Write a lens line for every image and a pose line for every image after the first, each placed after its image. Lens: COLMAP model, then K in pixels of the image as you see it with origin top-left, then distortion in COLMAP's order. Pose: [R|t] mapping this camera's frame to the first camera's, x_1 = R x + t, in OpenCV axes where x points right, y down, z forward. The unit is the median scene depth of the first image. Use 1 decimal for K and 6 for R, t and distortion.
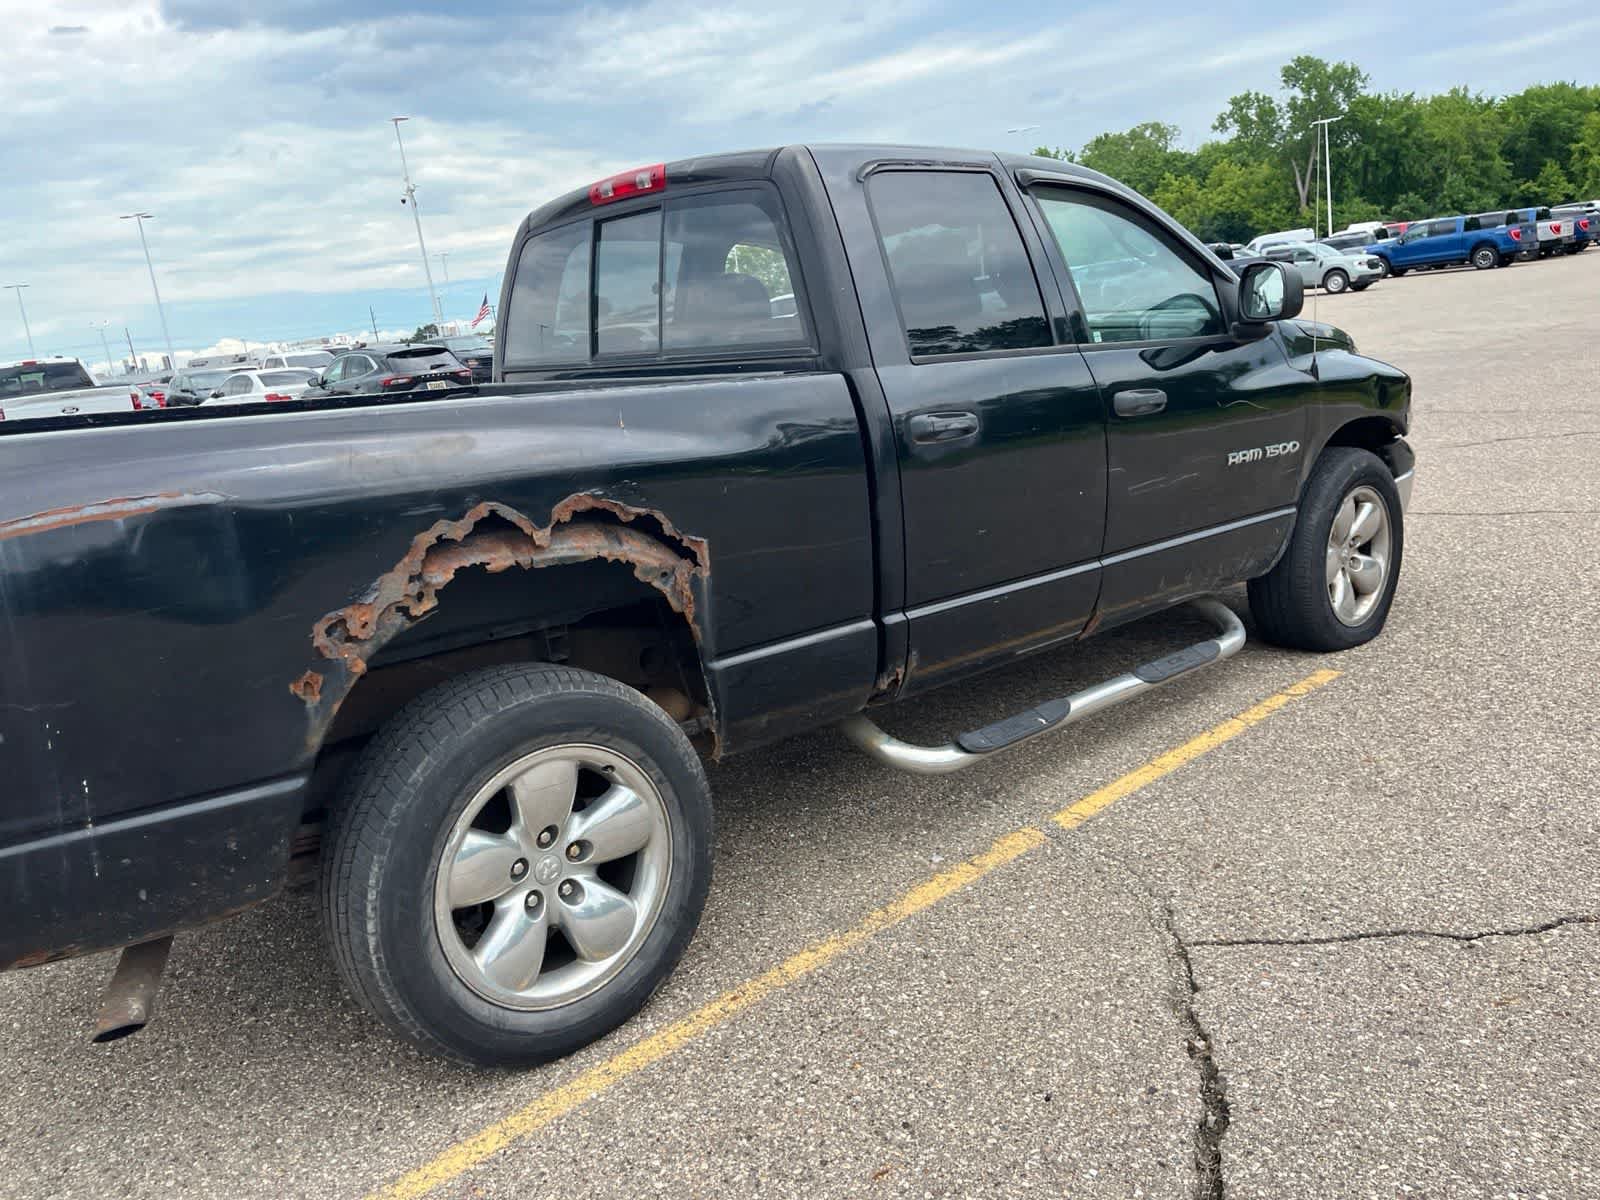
lens RADIAL K [[1202.5, 0, 795.9], [0, 1202.5, 601.8], [0, 0, 1]] dist [0.066603, -0.093360]
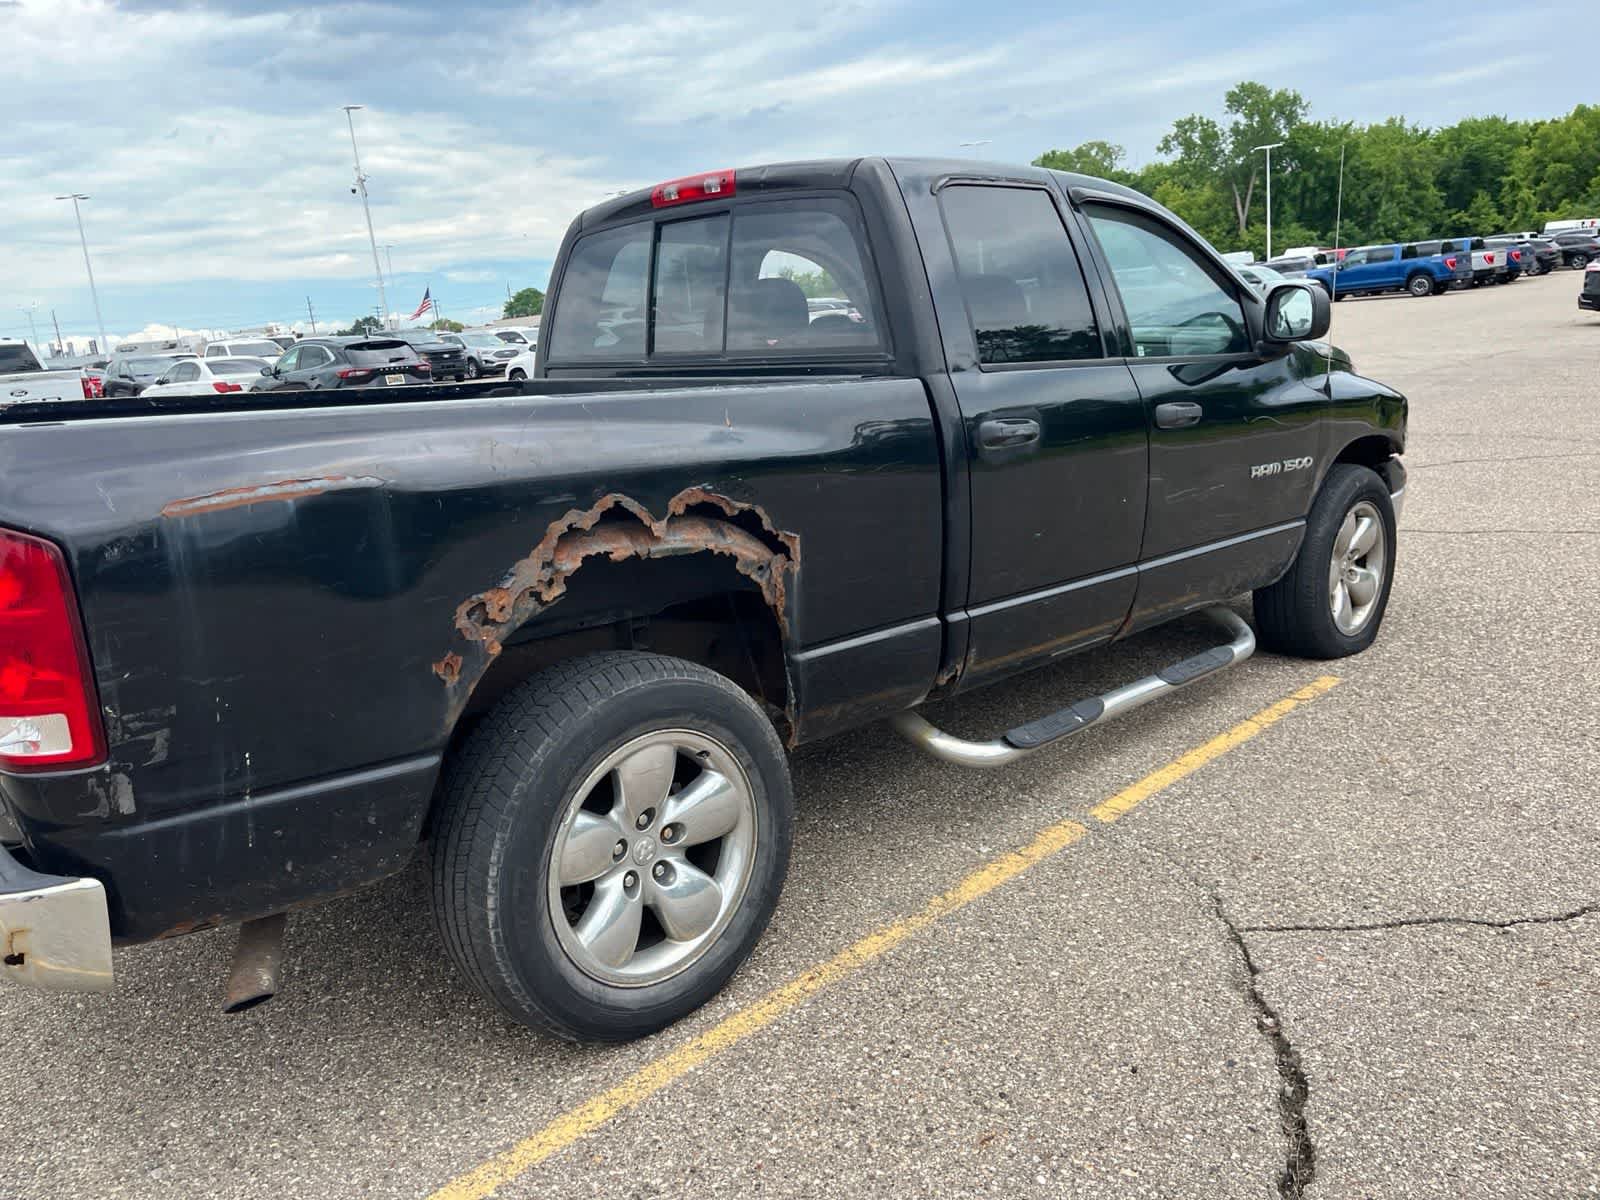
lens RADIAL K [[1202.5, 0, 794.0], [0, 1202.5, 606.7], [0, 0, 1]] dist [0.066603, -0.093360]
pose [[0.998528, 0.020123, 0.050362, -0.111391], [-0.020109, 0.999797, -0.000786, 0.009305], [-0.050368, -0.000228, 0.998731, -0.030032]]
